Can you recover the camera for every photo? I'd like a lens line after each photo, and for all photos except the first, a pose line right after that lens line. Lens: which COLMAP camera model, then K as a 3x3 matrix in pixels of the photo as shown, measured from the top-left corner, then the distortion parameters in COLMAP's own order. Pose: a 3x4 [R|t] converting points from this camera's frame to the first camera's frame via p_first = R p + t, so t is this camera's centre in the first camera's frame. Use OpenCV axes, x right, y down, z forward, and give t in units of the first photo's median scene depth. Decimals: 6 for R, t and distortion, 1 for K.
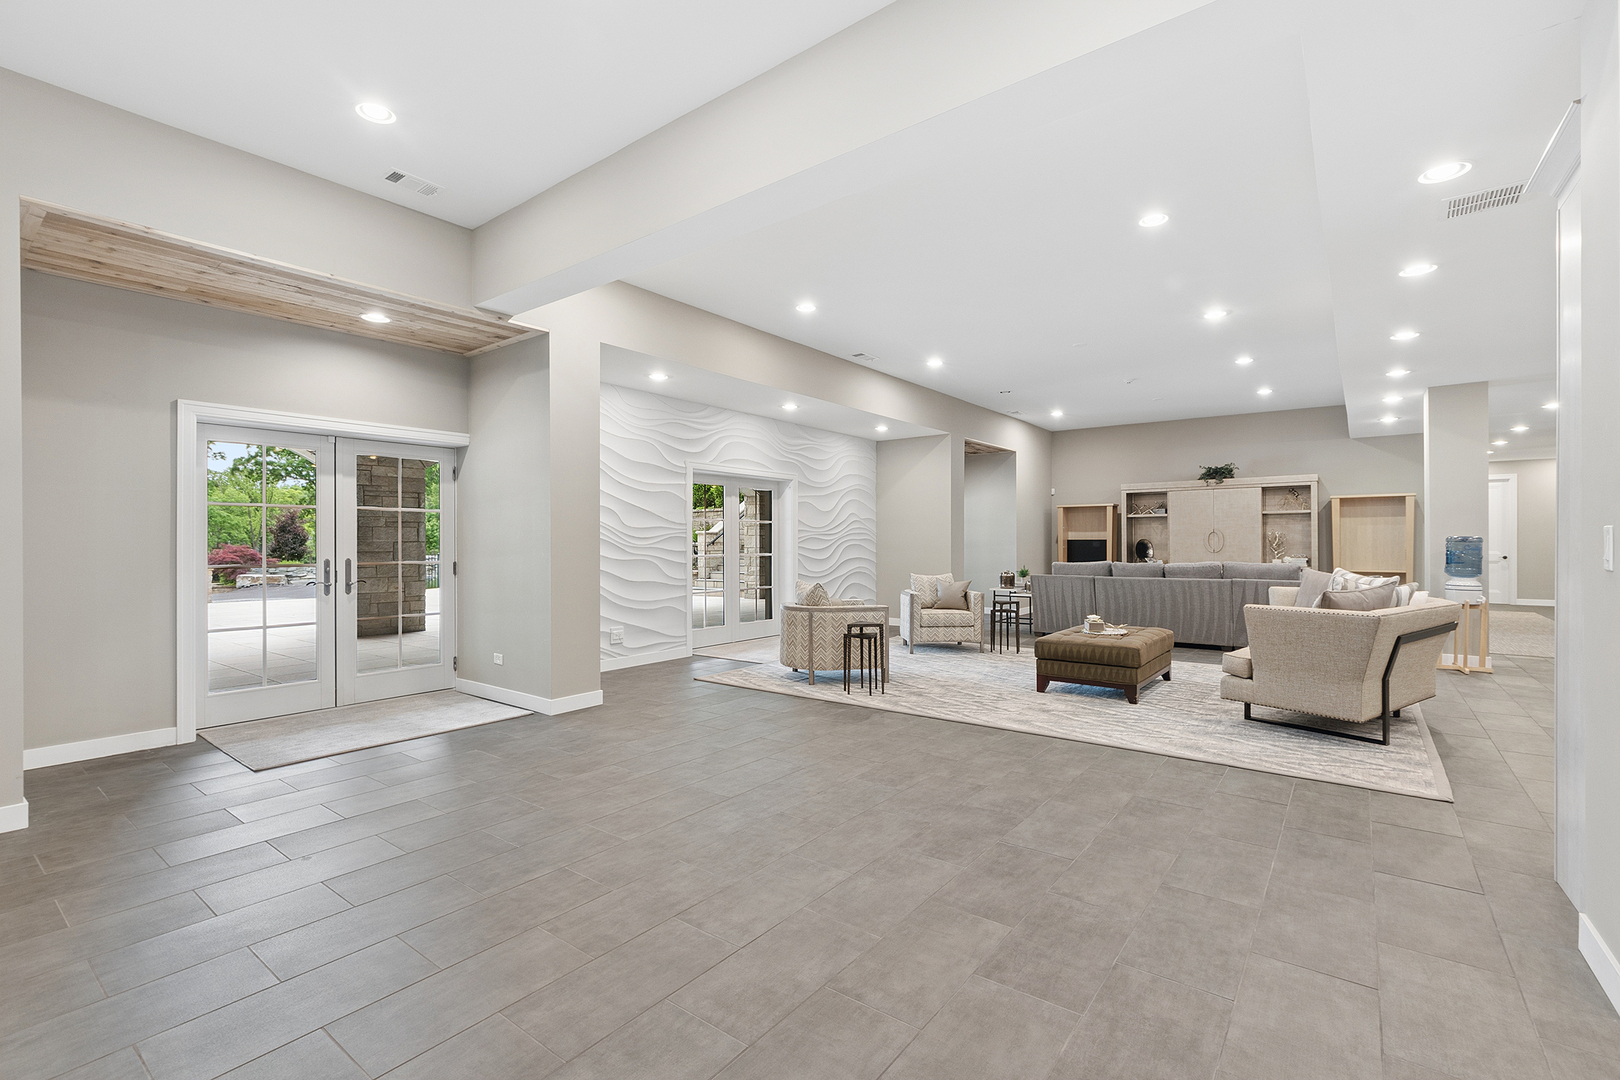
lens RADIAL K [[720.2, 0, 809.5], [0, 720.2, 544.9], [0, 0, 1]] dist [0.002073, -0.001739]
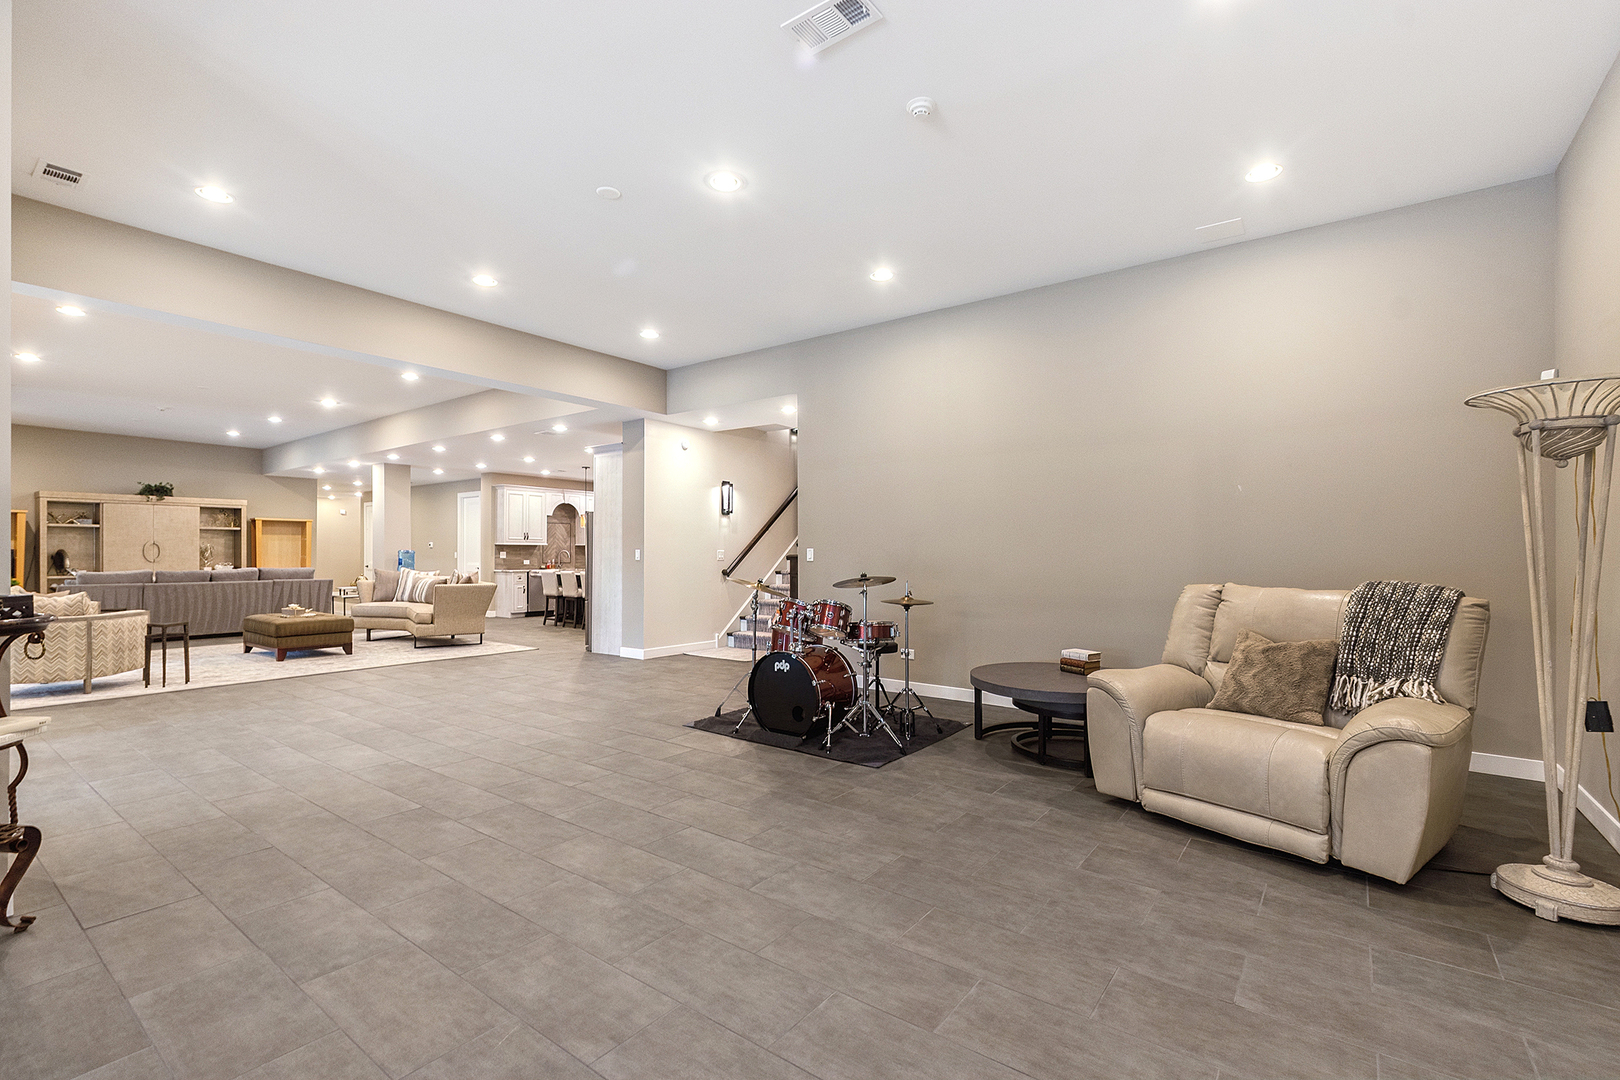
lens RADIAL K [[720.2, 0, 802.9], [0, 720.2, 553.2], [0, 0, 1]] dist [0.002073, -0.001739]
pose [[-0.005979, 0.005199, 0.999969, -1.015647], [-0.000289, 0.999986, -0.005201, 0.004683], [-0.999982, -0.000320, -0.005978, 0.016027]]
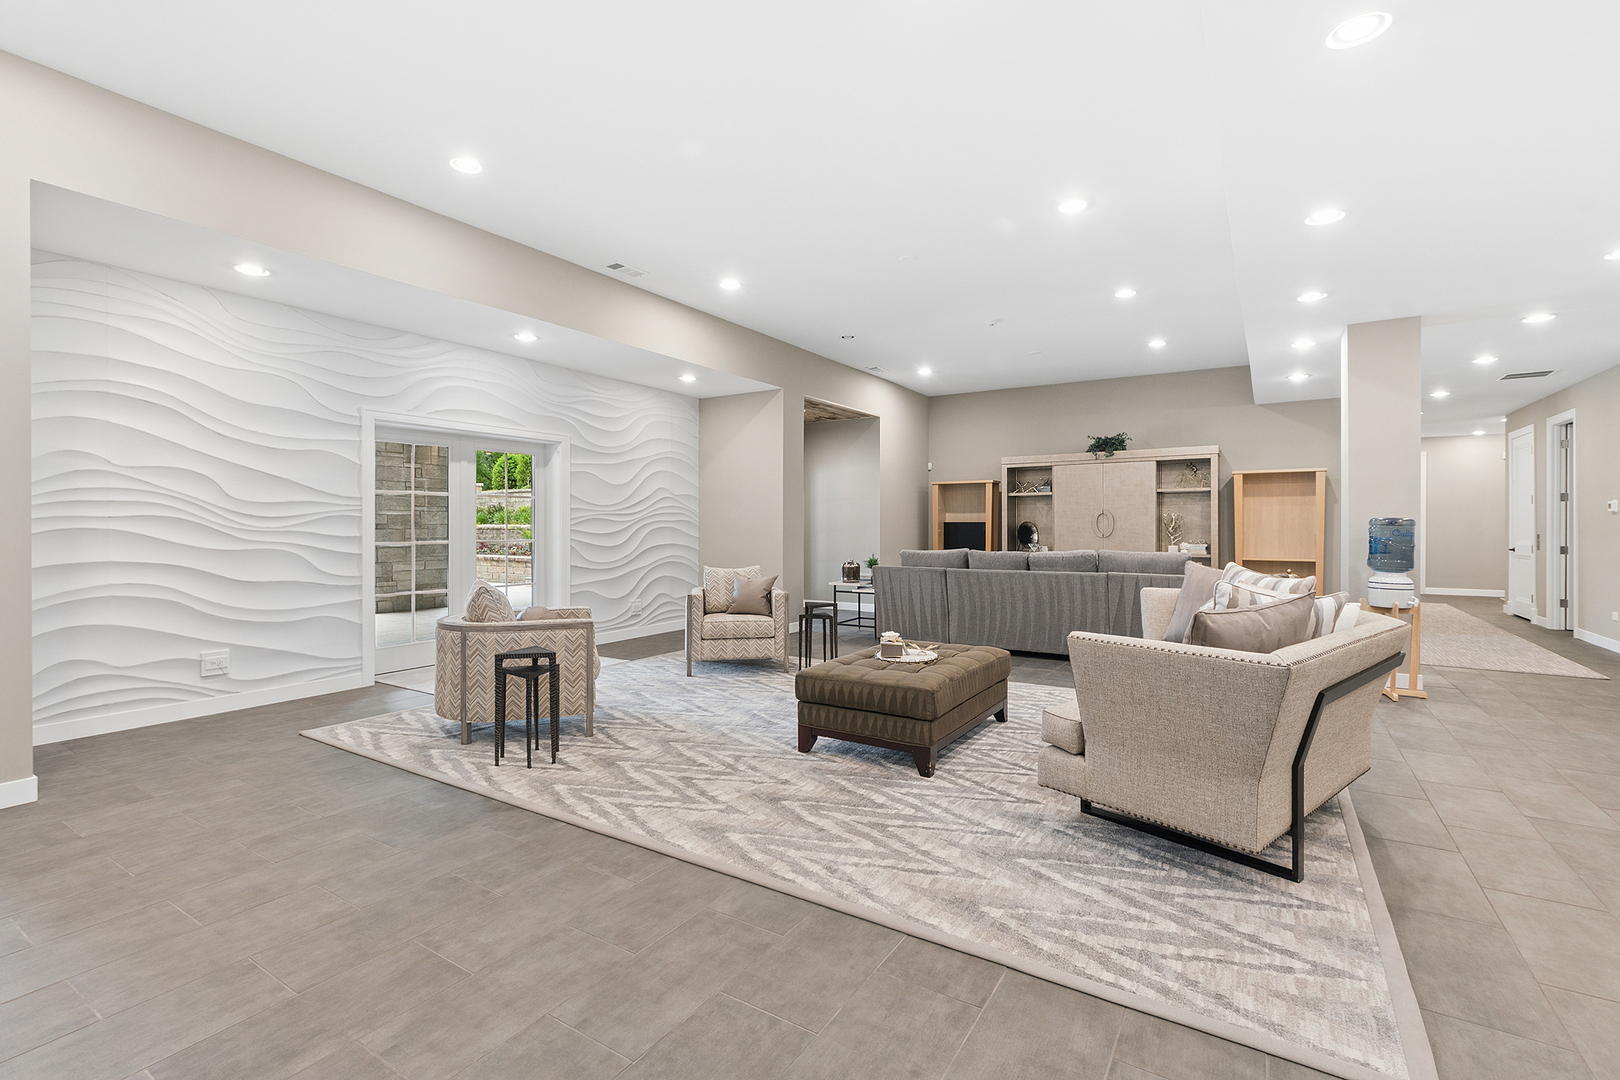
lens RADIAL K [[720.2, 0, 808.6], [0, 720.2, 536.4], [0, 0, 1]] dist [0.002073, -0.001739]
pose [[0.996307, 0.000371, 0.085858, 0.258425], [-0.001403, 0.999928, 0.011957, -0.000791], [-0.085848, -0.012033, 0.996236, 0.331295]]
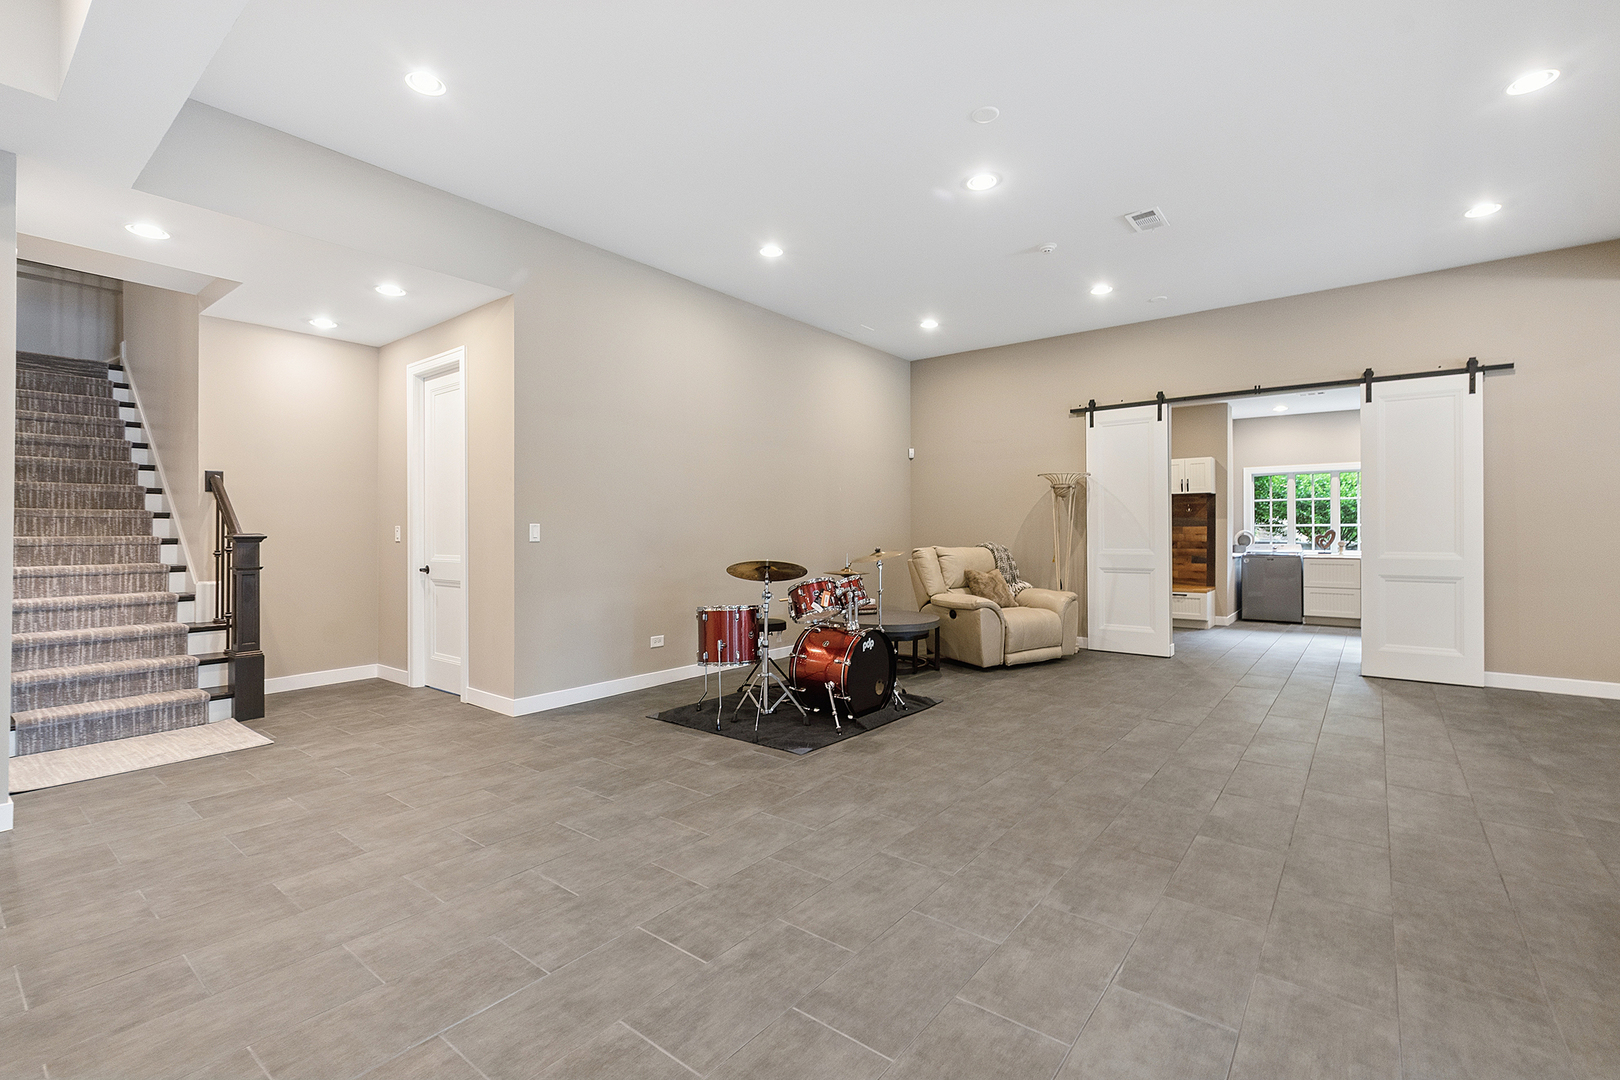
lens RADIAL K [[720.2, 0, 802.2], [0, 720.2, 535.8], [0, 0, 1]] dist [0.002073, -0.001739]
pose [[-0.999858, 0.006008, 0.015714, -0.202780], [0.006109, 0.999961, 0.006360, 0.001419], [-0.015675, 0.006455, -0.999856, 0.779089]]
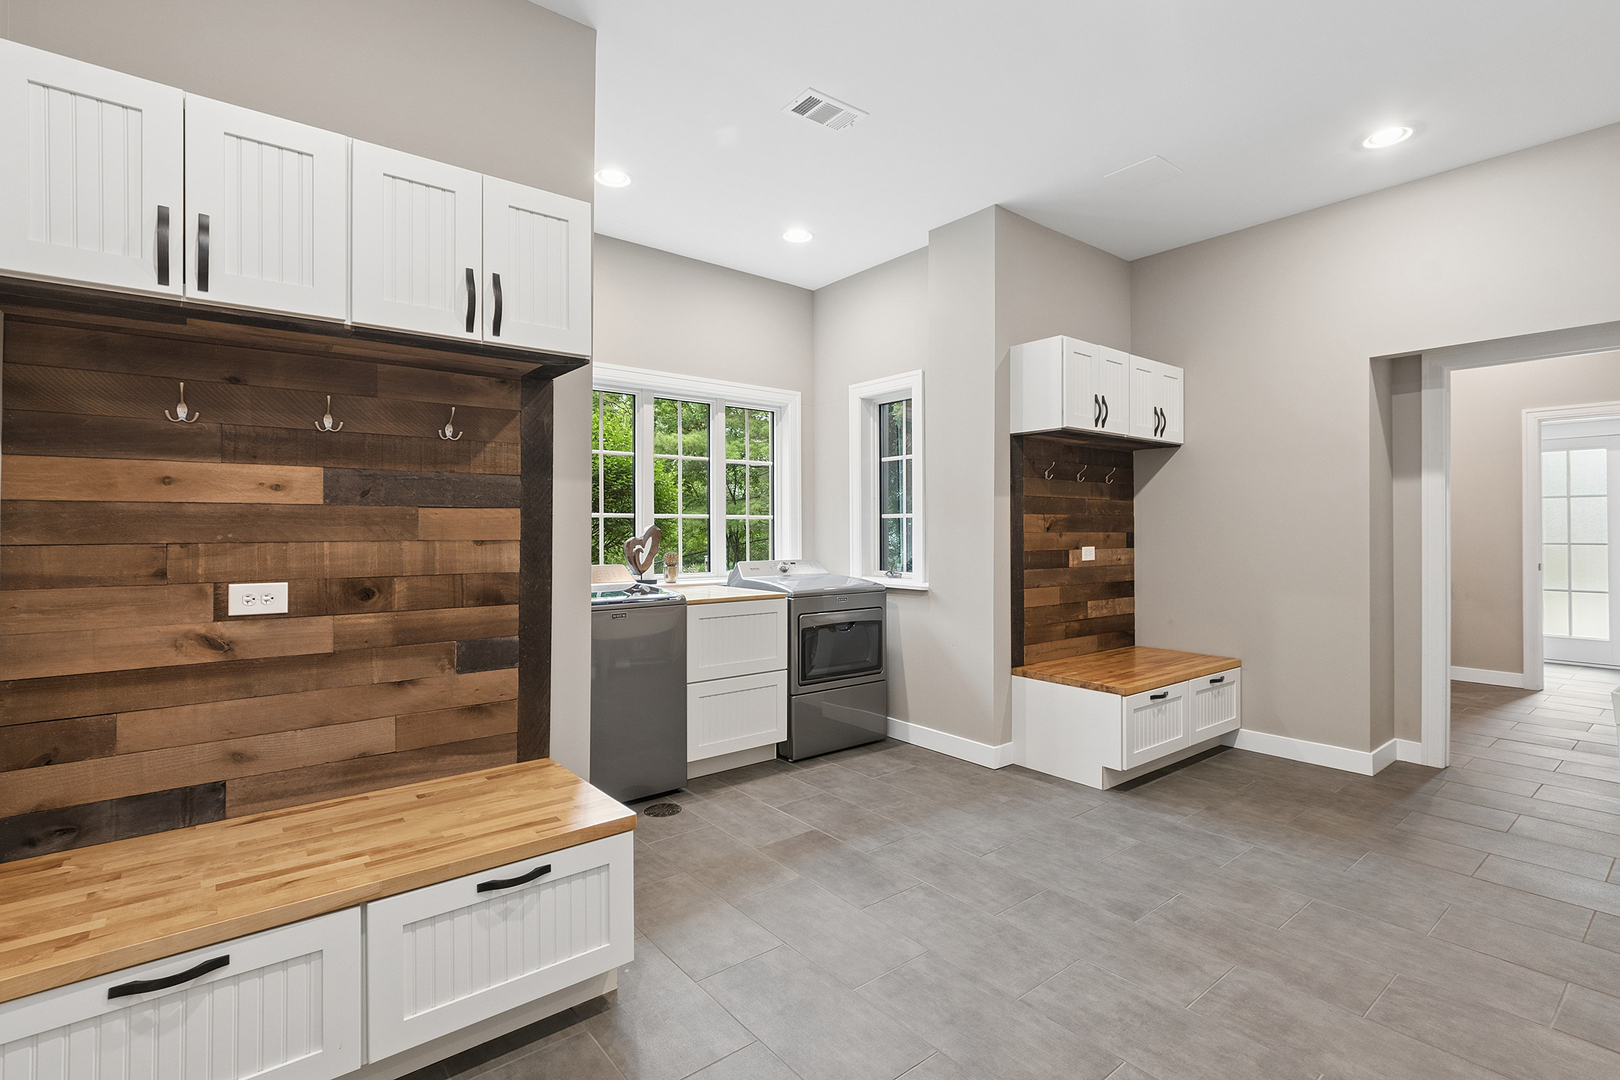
lens RADIAL K [[720.2, 0, 788.8], [0, 720.2, 524.3], [0, 0, 1]] dist [0.002073, -0.001739]
pose [[-0.221580, -0.002549, -0.975139, -0.730115], [0.001859, 0.999994, -0.003036, 0.005533], [0.975141, -0.002485, -0.221573, -0.585469]]
